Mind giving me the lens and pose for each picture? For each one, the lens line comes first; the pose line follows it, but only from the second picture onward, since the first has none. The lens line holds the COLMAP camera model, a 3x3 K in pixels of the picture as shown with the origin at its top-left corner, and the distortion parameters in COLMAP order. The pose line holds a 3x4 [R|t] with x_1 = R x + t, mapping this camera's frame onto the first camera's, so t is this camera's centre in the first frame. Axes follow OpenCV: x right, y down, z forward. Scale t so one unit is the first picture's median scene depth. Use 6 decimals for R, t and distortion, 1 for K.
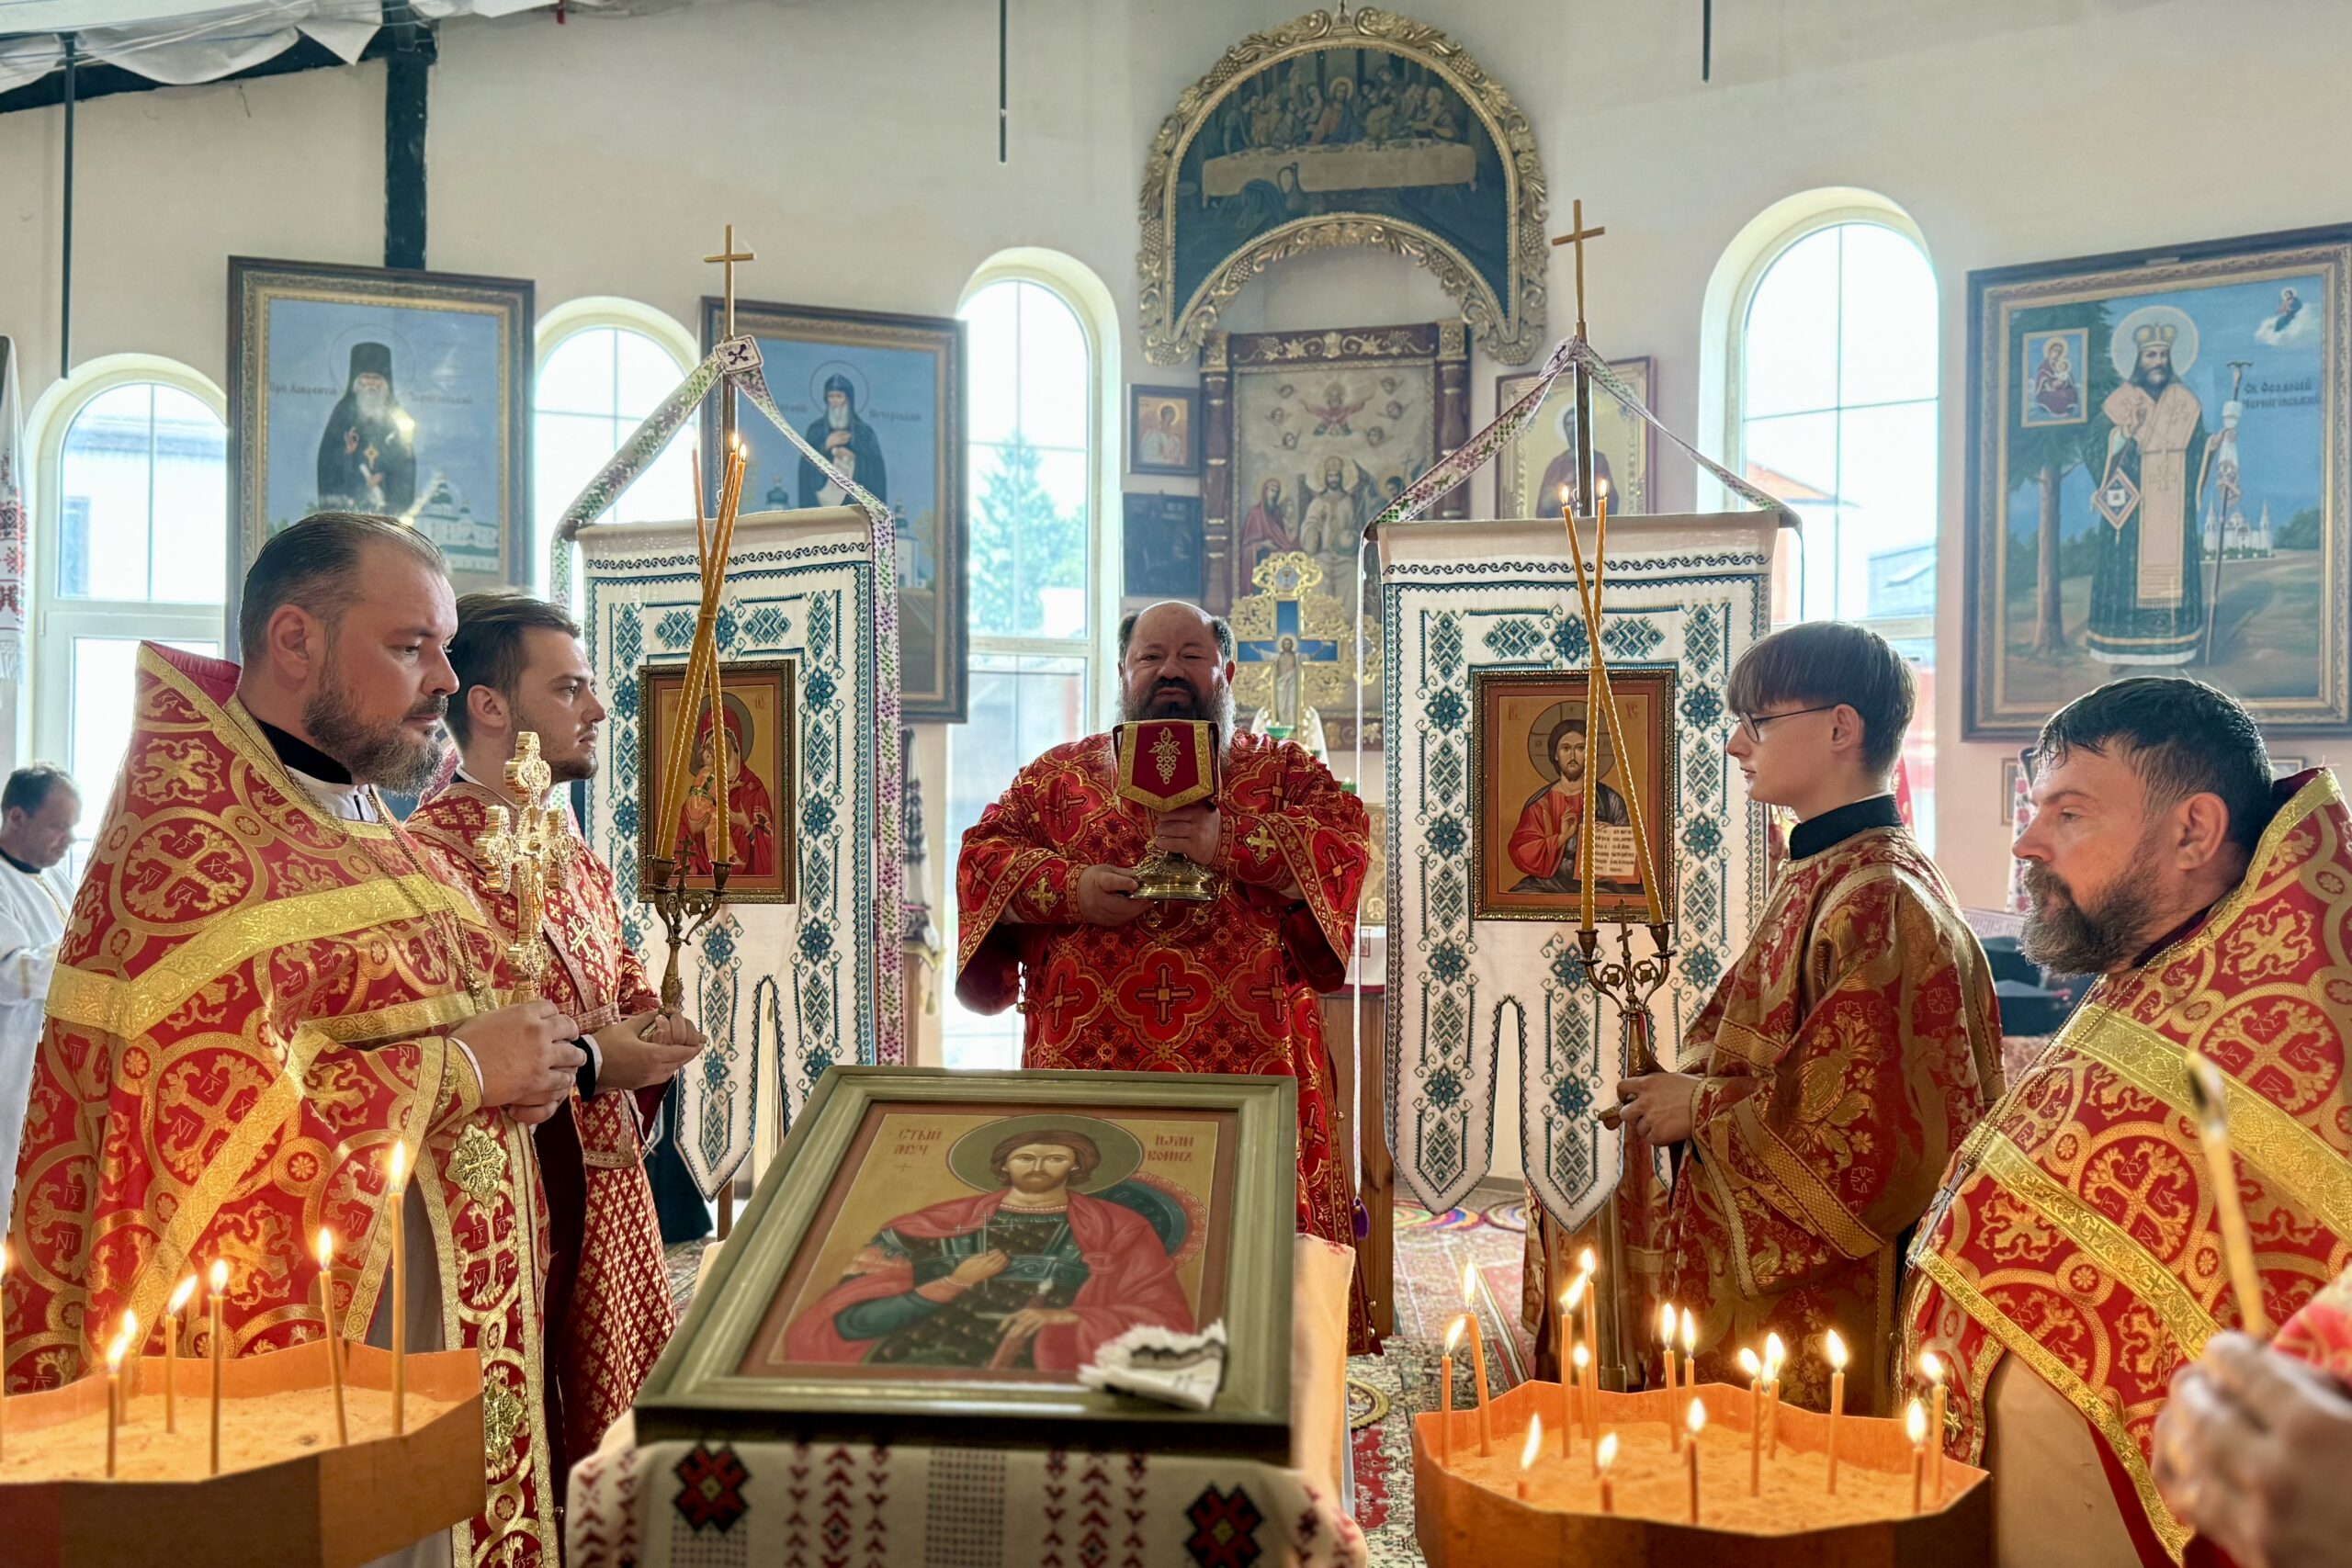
lens RADIAL K [[1971.8, 0, 1177.7], [0, 1971.8, 772.8], [0, 0, 1]] dist [0.083424, 0.005353]
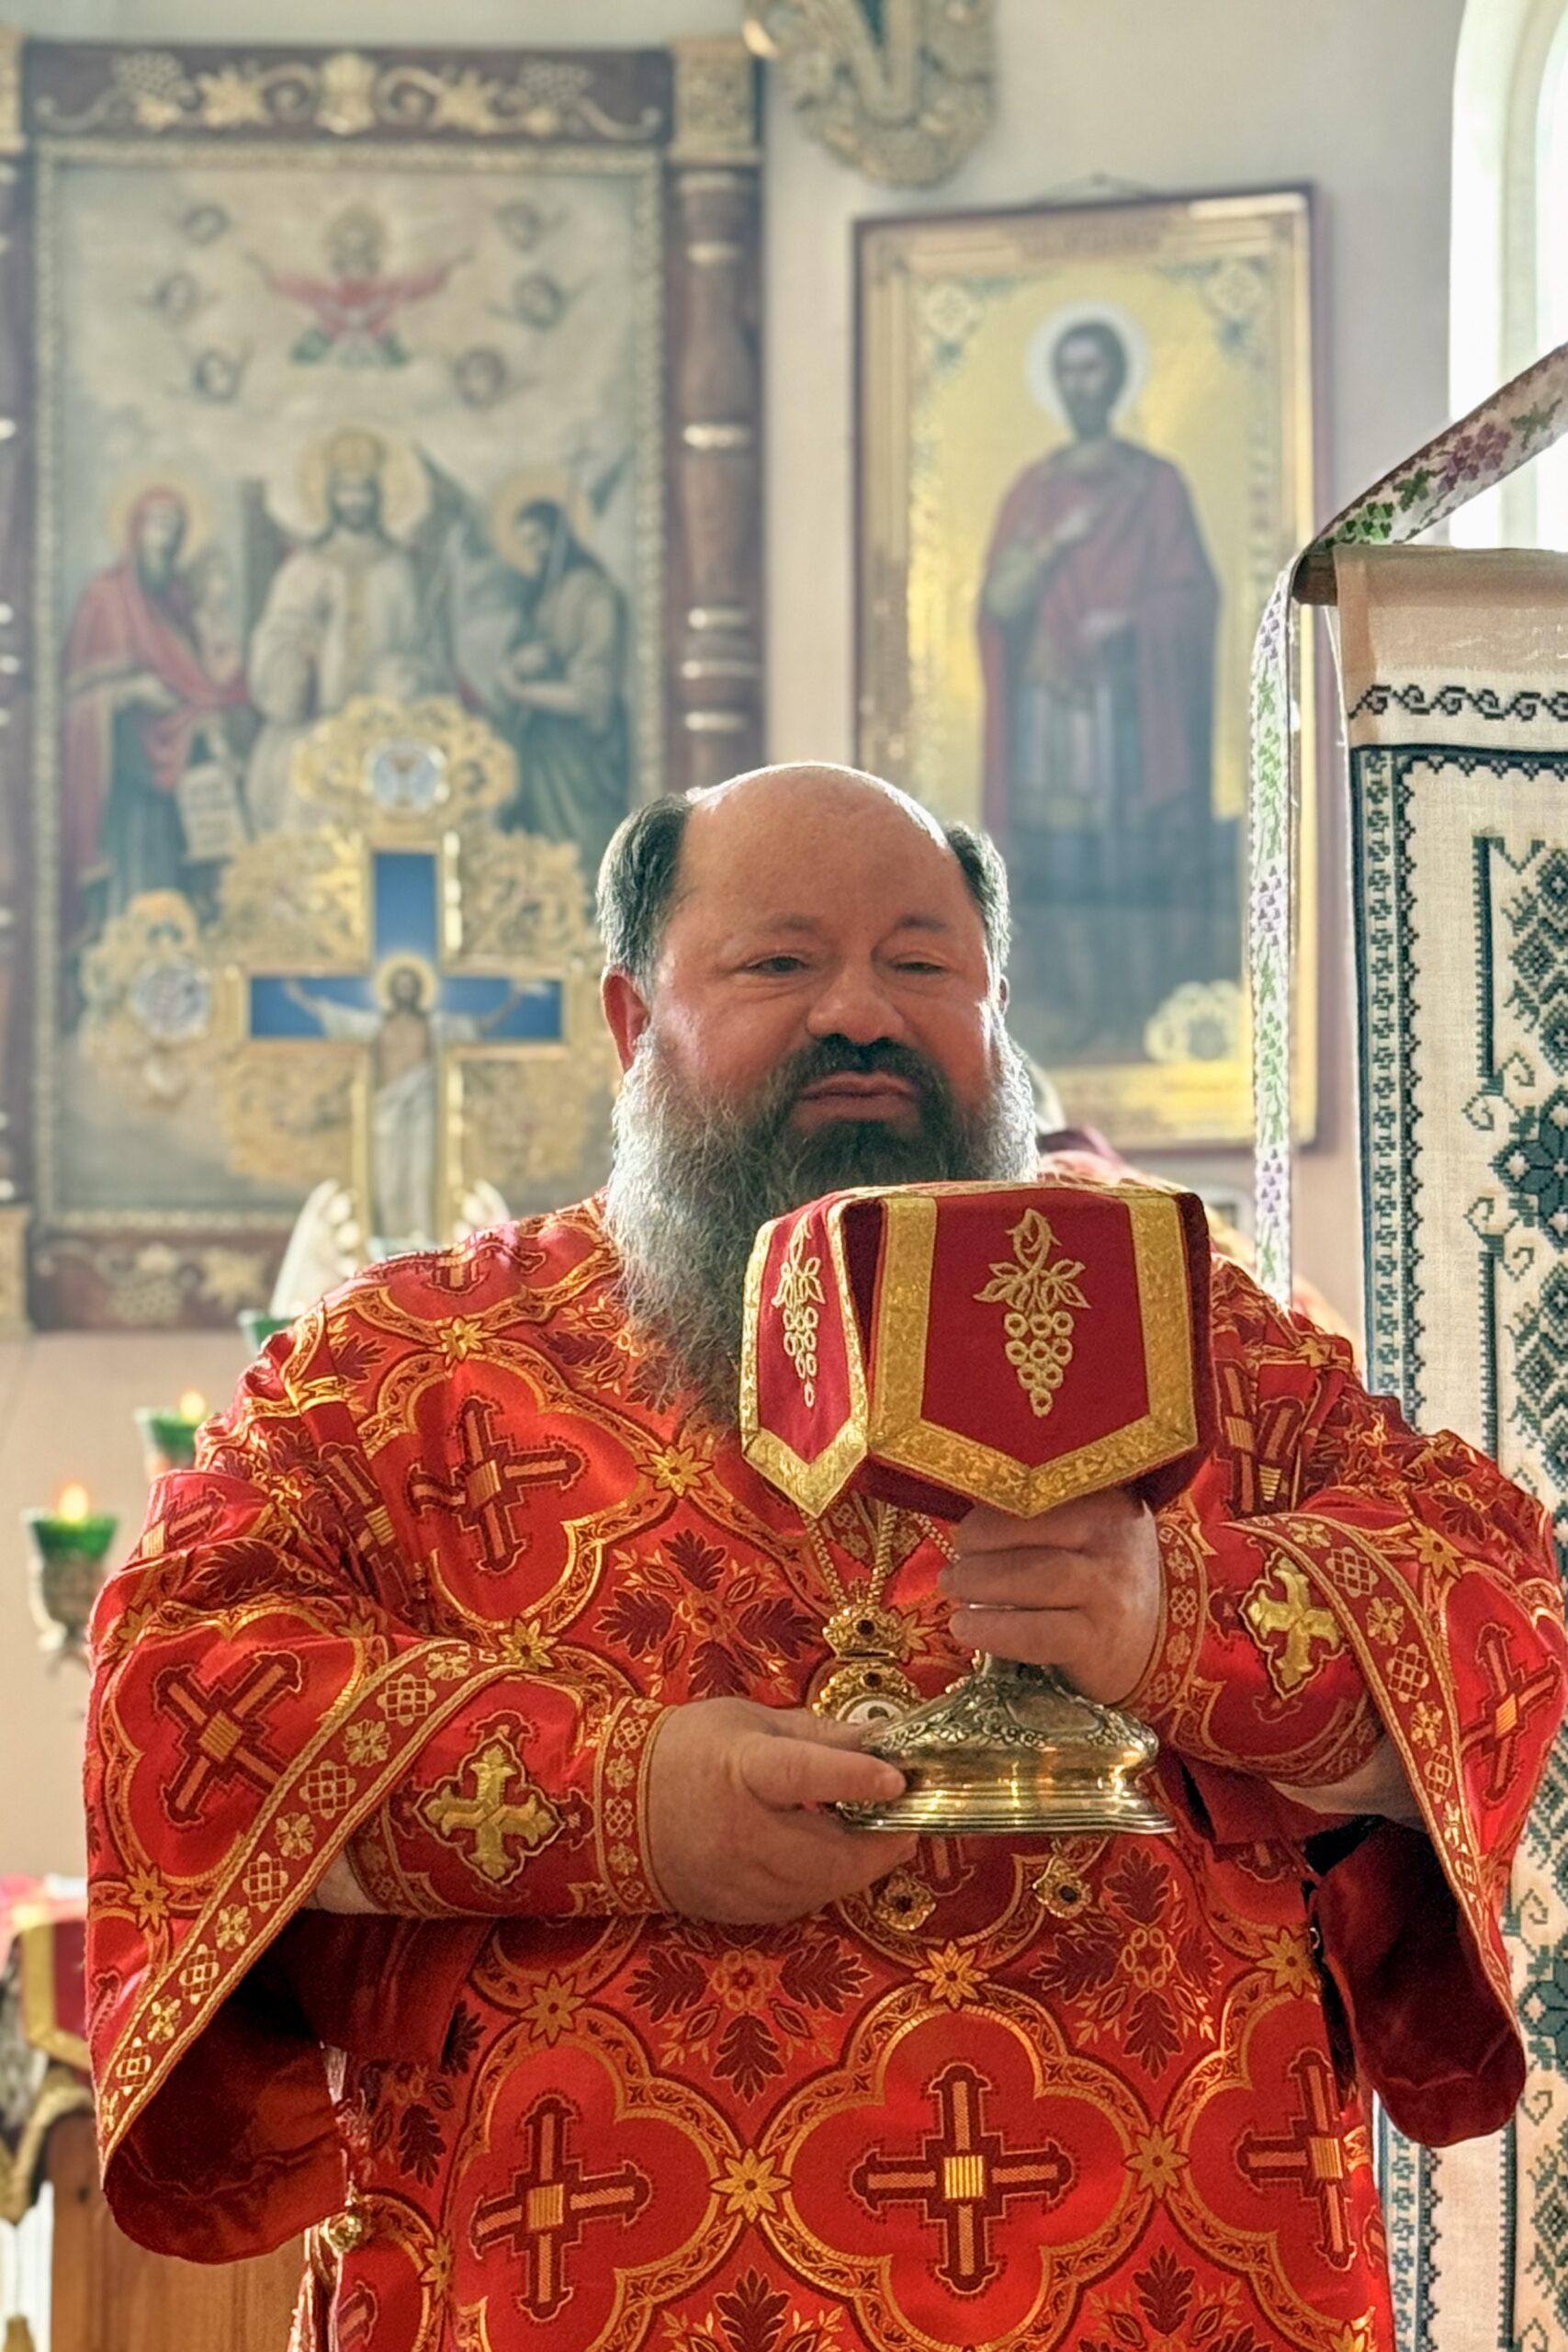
lens RADIAL K [[5637.2, 0, 776.0], [0, 5637.2, 1171.4], [0, 0, 1]] dist [0.074142, 0.000000]
pose [[0.969247, 0.016509, 0.245537, -0.188317], [-0.005888, 0.999017, -0.043927, 0.006388], [-0.246021, 0.041131, 0.968391, 0.200308]]
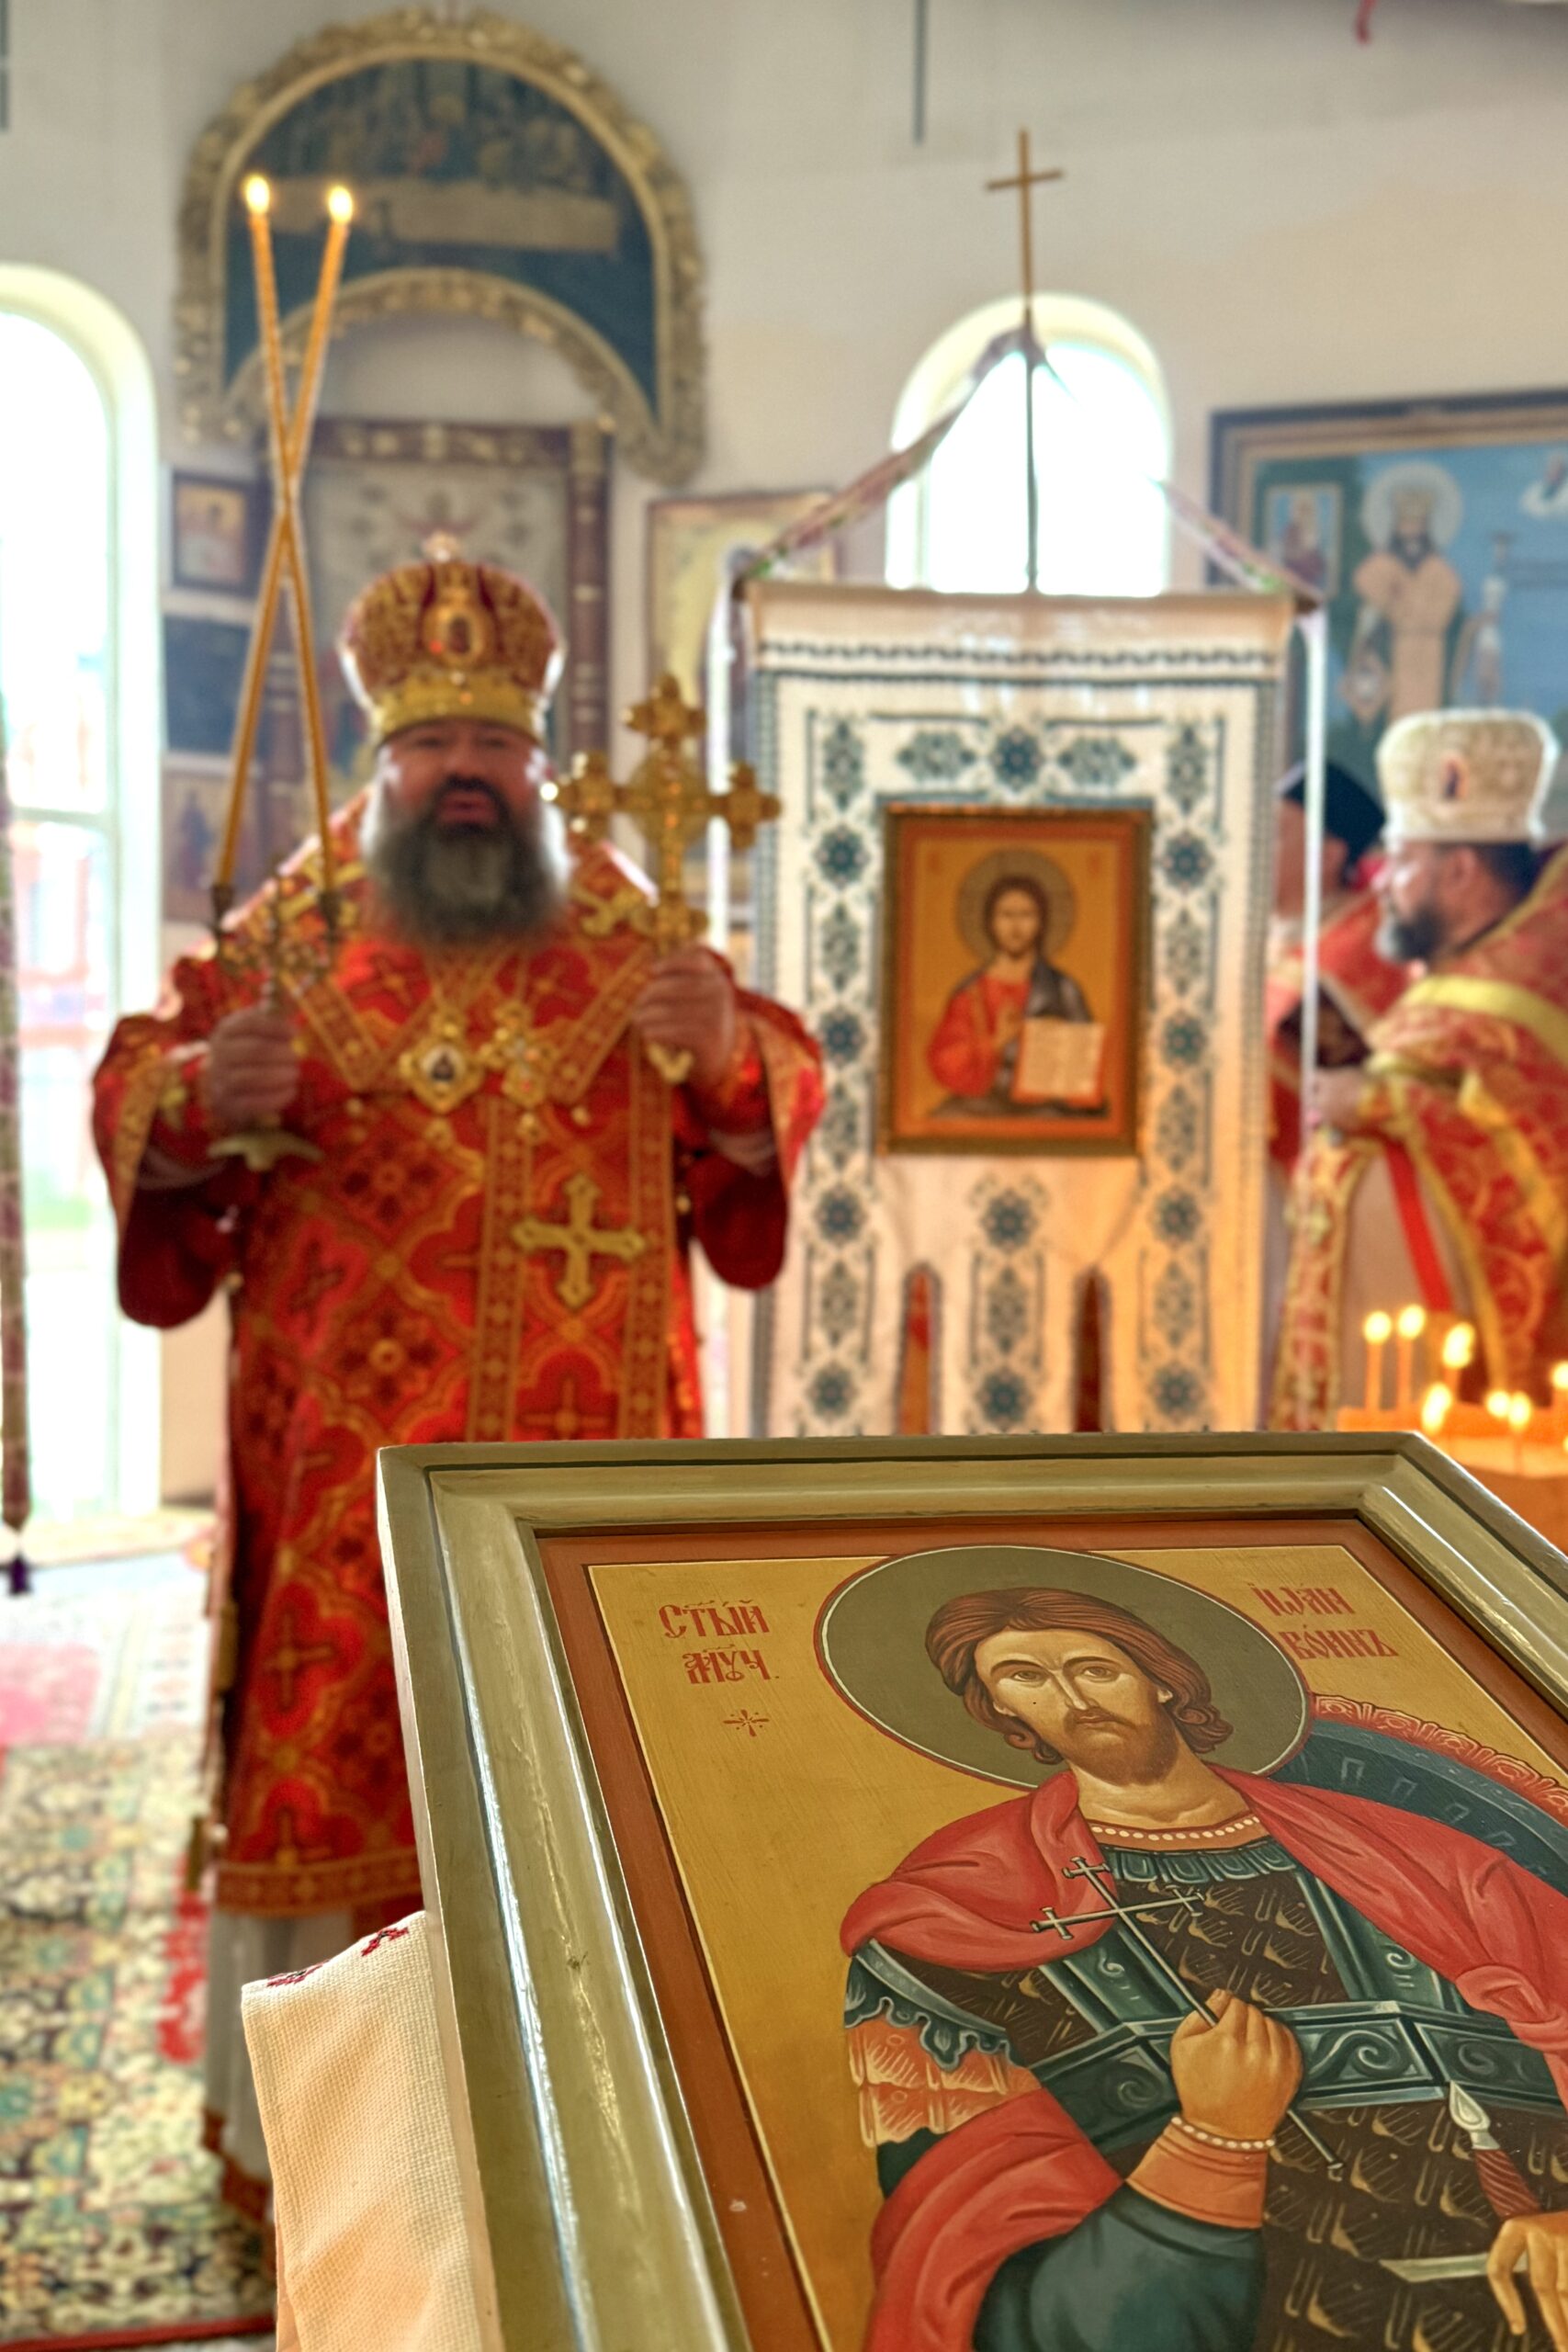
lens RADIAL K [[2198.4, 0, 787.4], [0, 2198.4, 1162.7], [0, 0, 1]] dist [0.008124, 0.000000]
pose [[0.955676, -0.006080, 0.294357, -0.110425], [-0.013222, 0.997892, 0.063538, 0.026915], [-0.294123, -0.064613, 0.953581, 0.258841]]
